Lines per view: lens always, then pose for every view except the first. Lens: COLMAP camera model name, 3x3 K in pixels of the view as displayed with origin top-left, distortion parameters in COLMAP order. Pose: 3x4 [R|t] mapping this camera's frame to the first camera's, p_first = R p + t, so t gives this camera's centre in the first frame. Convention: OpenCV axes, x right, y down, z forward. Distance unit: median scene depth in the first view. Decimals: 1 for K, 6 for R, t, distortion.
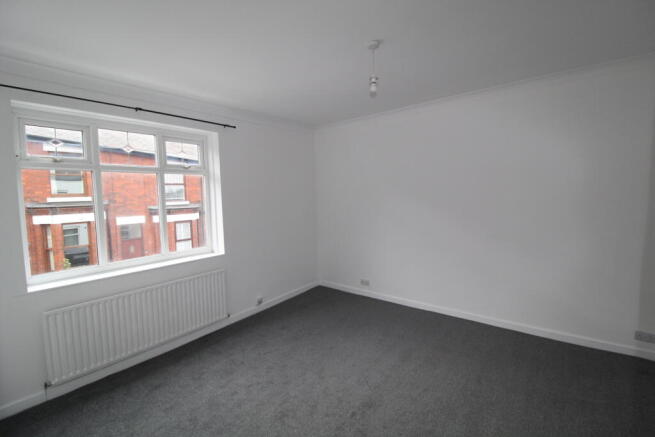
lens RADIAL K [[301.3, 0, 327.5], [0, 301.3, 218.5], [0, 0, 1]] dist [0.000501, -0.014837]
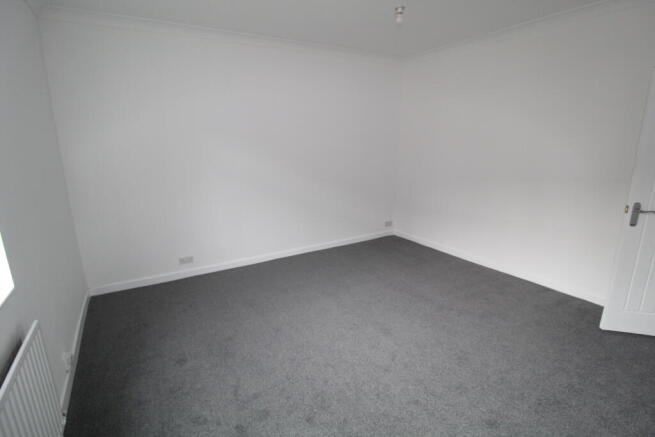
lens RADIAL K [[319.6, 0, 327.5], [0, 319.6, 218.5], [0, 0, 1]] dist [0.000170, -0.018660]
pose [[0.350500, -0.214974, 0.911557, -0.641861], [0.078003, 0.976619, 0.200324, -0.025662], [-0.933309, 0.000891, 0.359074, 0.560015]]
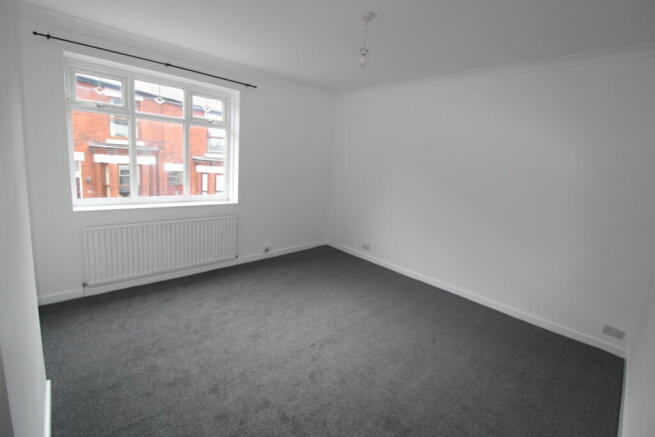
lens RADIAL K [[301.3, 0, 327.5], [0, 301.3, 218.5], [0, 0, 1]] dist [0.000501, -0.014837]
pose [[0.984637, 0.126525, -0.120339, 0.151629], [-0.112942, 0.987074, 0.113702, 0.010403], [0.133169, -0.098364, 0.986200, -0.082994]]
